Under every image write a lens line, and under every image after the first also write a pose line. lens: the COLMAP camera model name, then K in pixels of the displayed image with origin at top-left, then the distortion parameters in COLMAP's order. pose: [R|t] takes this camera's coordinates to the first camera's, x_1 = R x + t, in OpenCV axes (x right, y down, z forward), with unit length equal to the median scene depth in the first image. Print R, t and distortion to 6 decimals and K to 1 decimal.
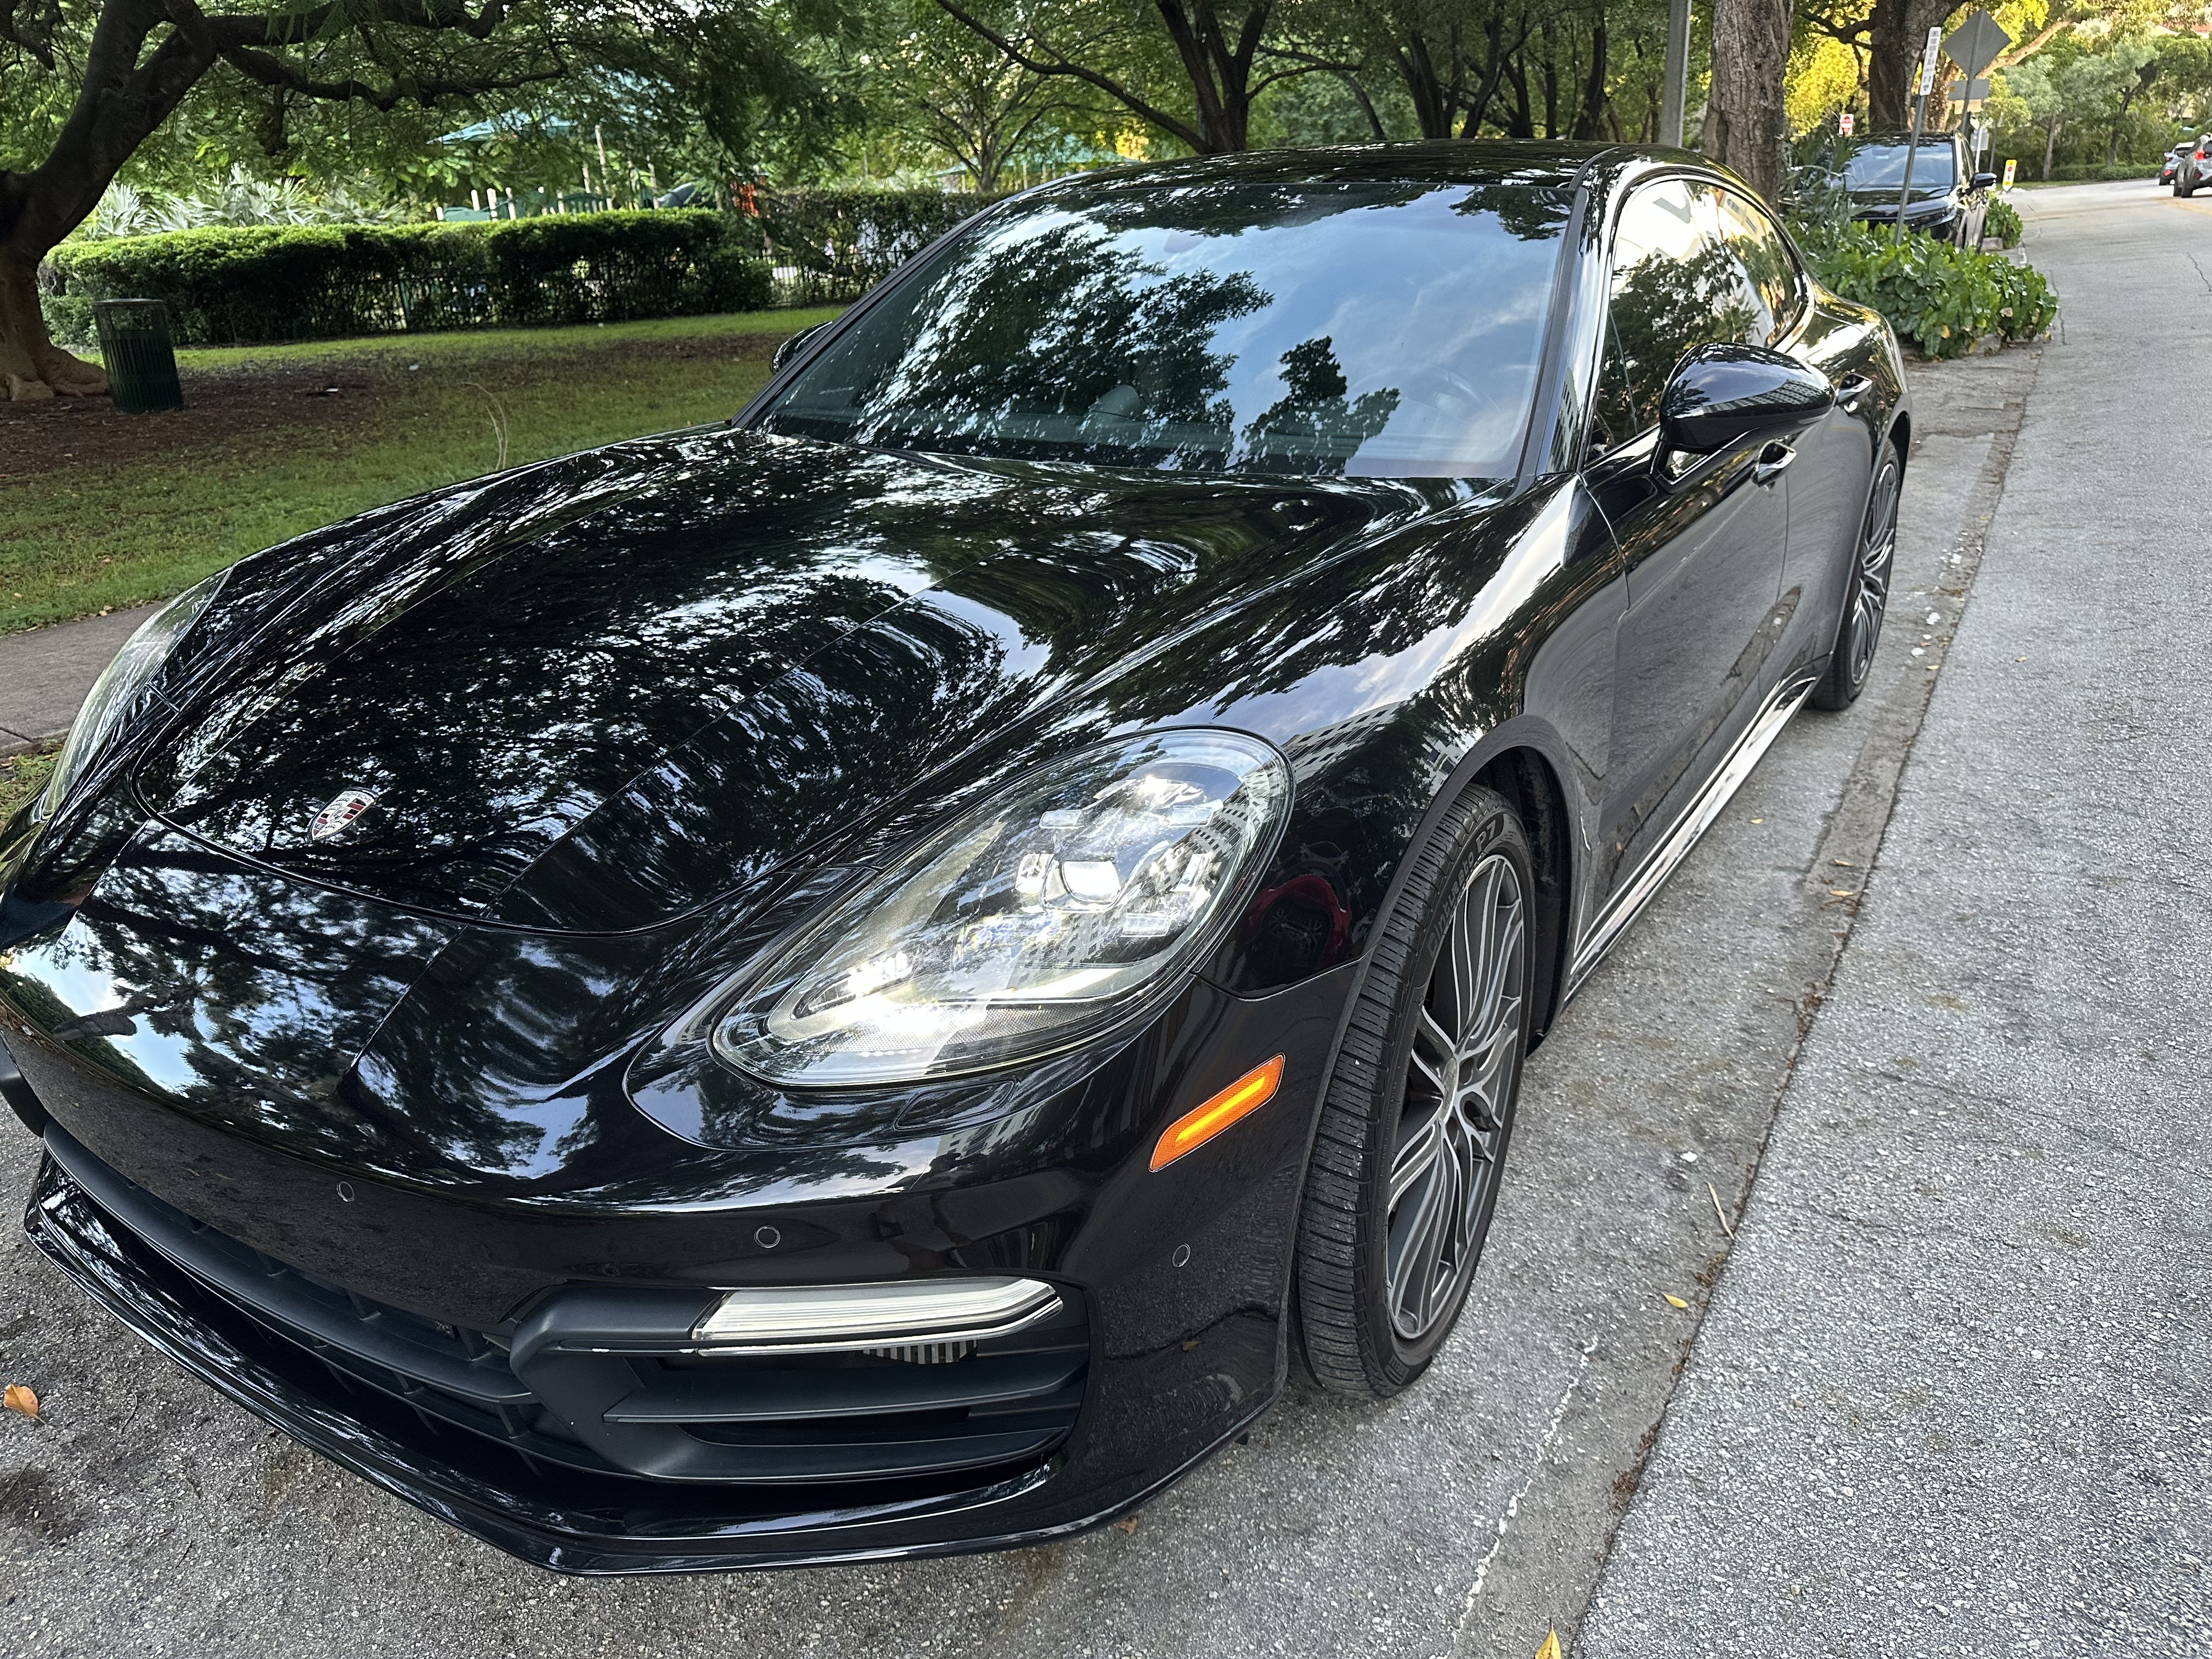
lens RADIAL K [[1583.7, 0, 1117.1], [0, 1583.7, 804.4], [0, 0, 1]] dist [0.009462, -0.012534]
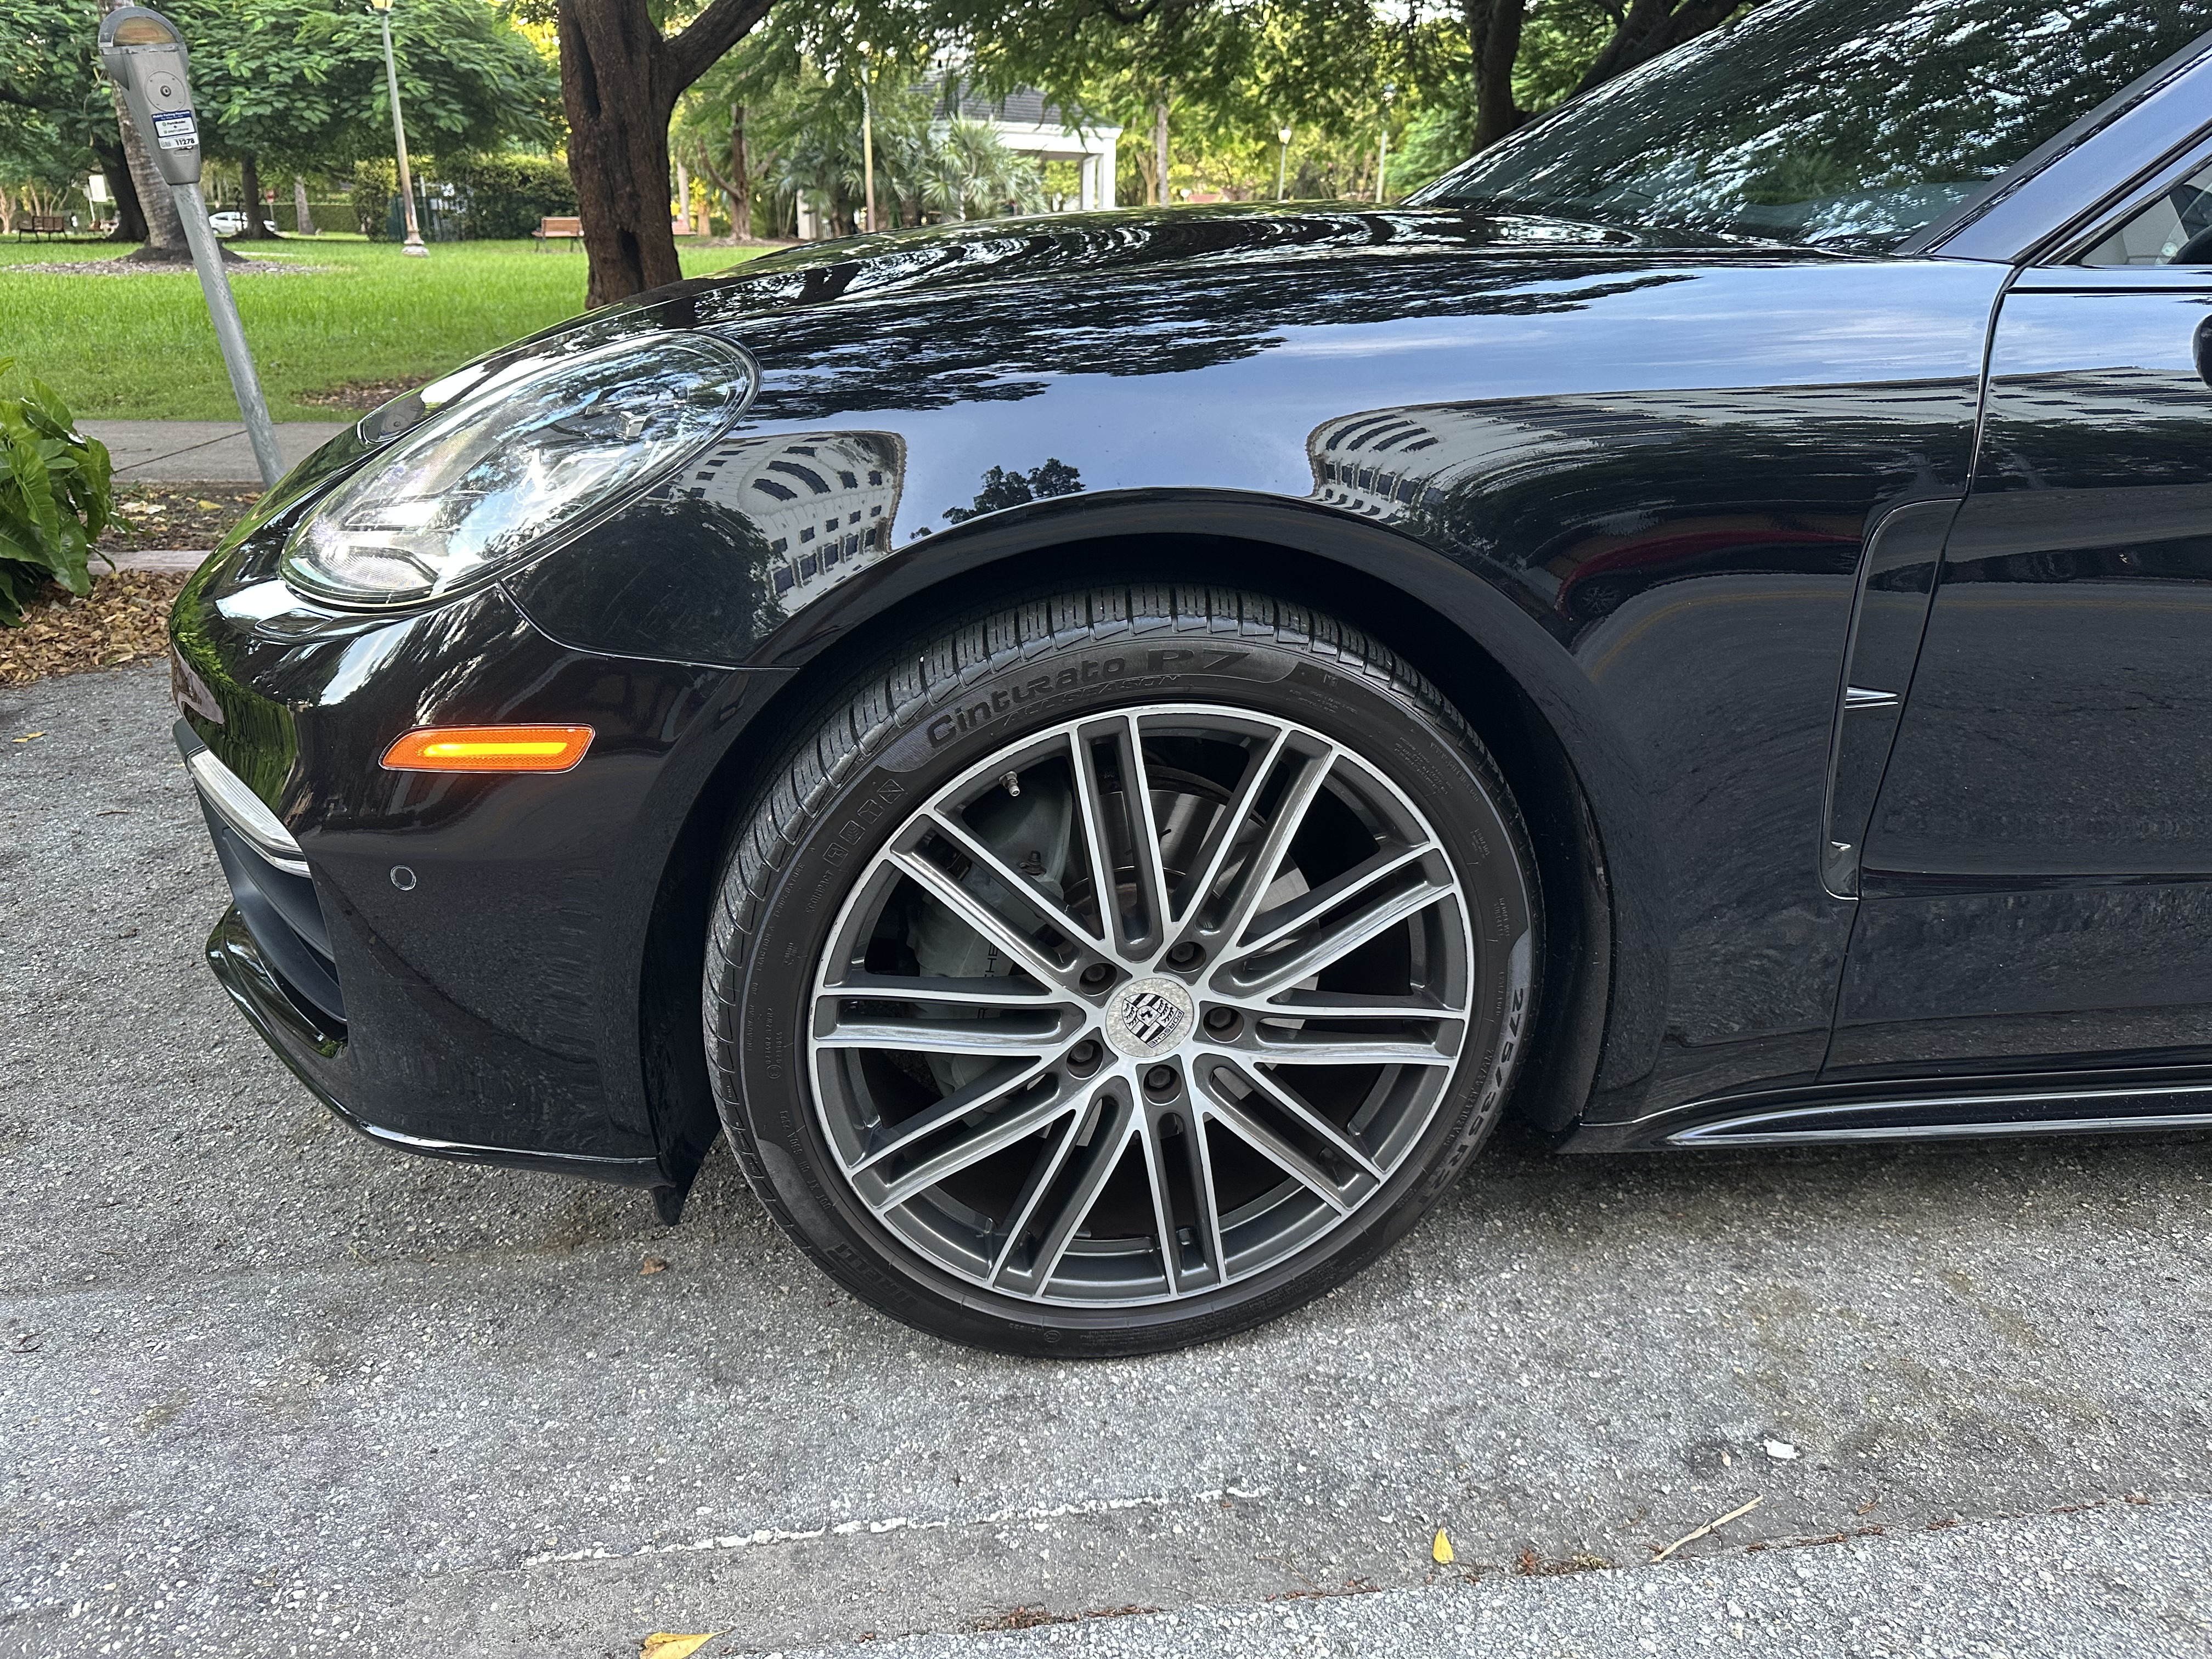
lens RADIAL K [[1583.7, 0, 1109.5], [0, 1583.7, 839.5], [0, 0, 1]] dist [0.009462, -0.012534]
pose [[0.632975, 0.342224, -0.694425, 0.629891], [-0.317936, 0.932769, 0.169882, -0.008639], [0.705875, 0.113251, 0.699224, 0.461435]]
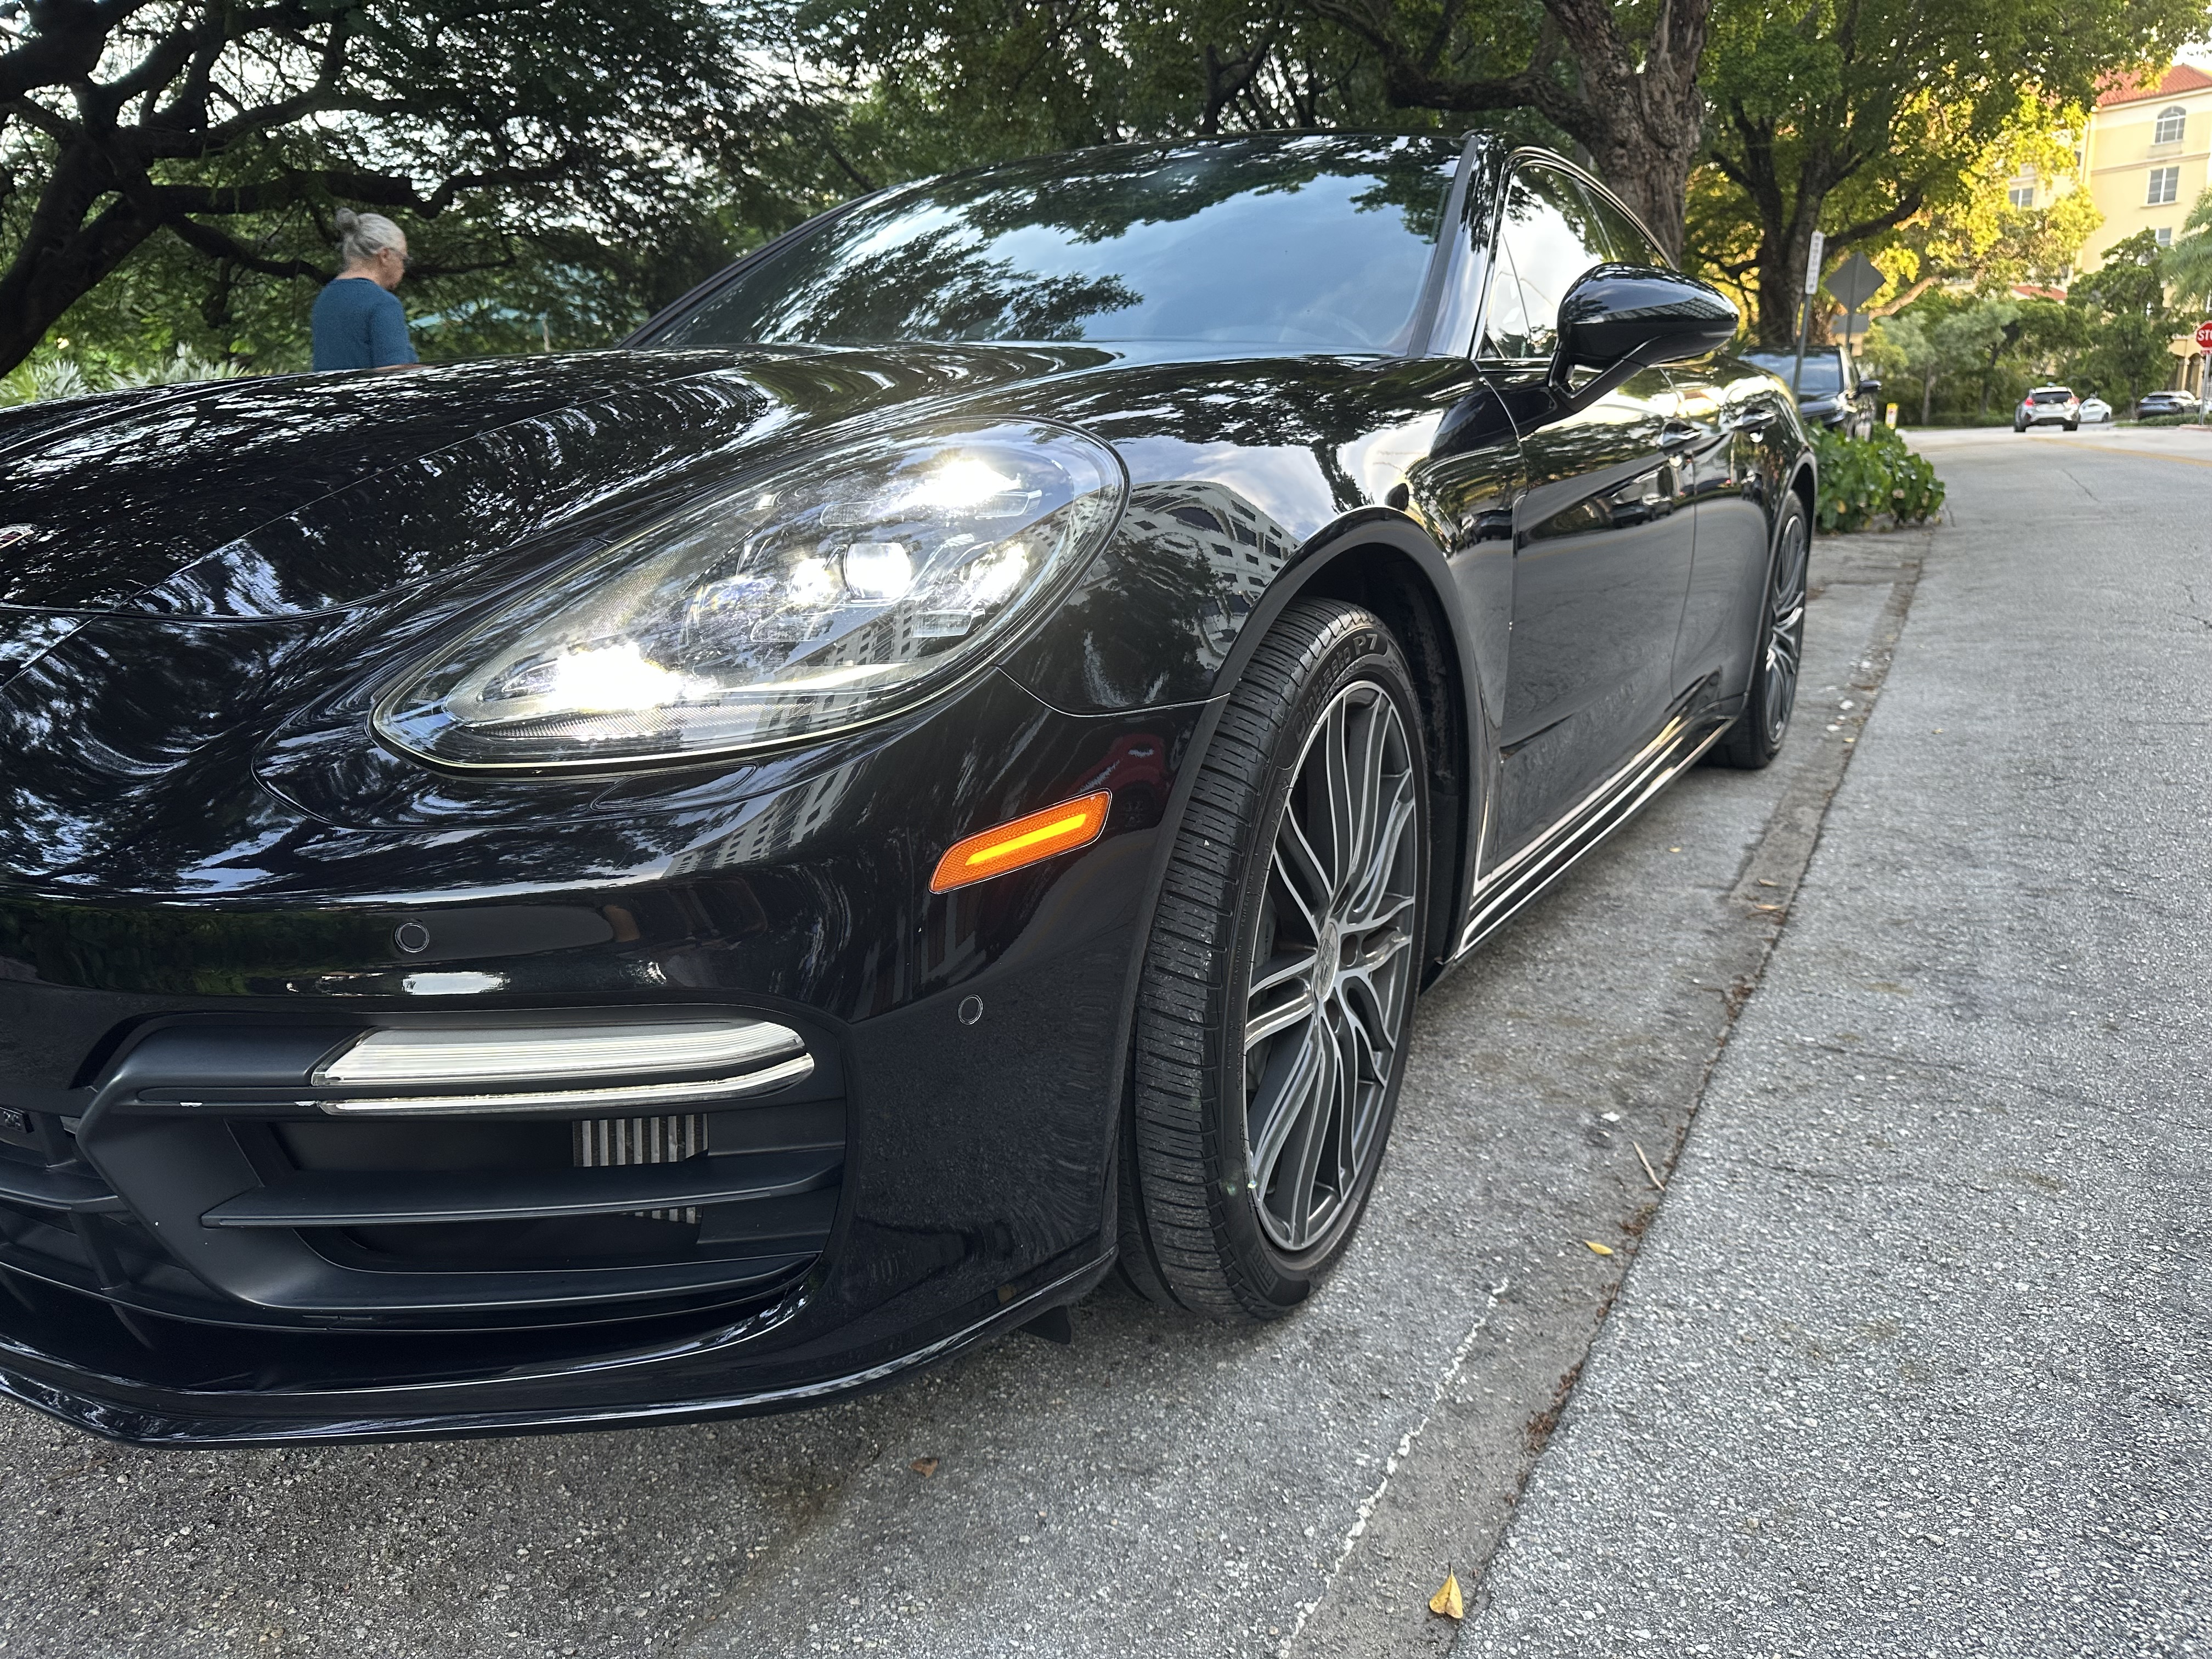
lens RADIAL K [[1583.7, 0, 1110.8], [0, 1583.7, 794.7], [0, 0, 1]] dist [0.009462, -0.012534]
pose [[0.999016, 0.017988, 0.040533, 0.053874], [-0.012361, 0.990765, -0.135029, 0.198289], [-0.042587, 0.134395, 0.990012, 0.142278]]
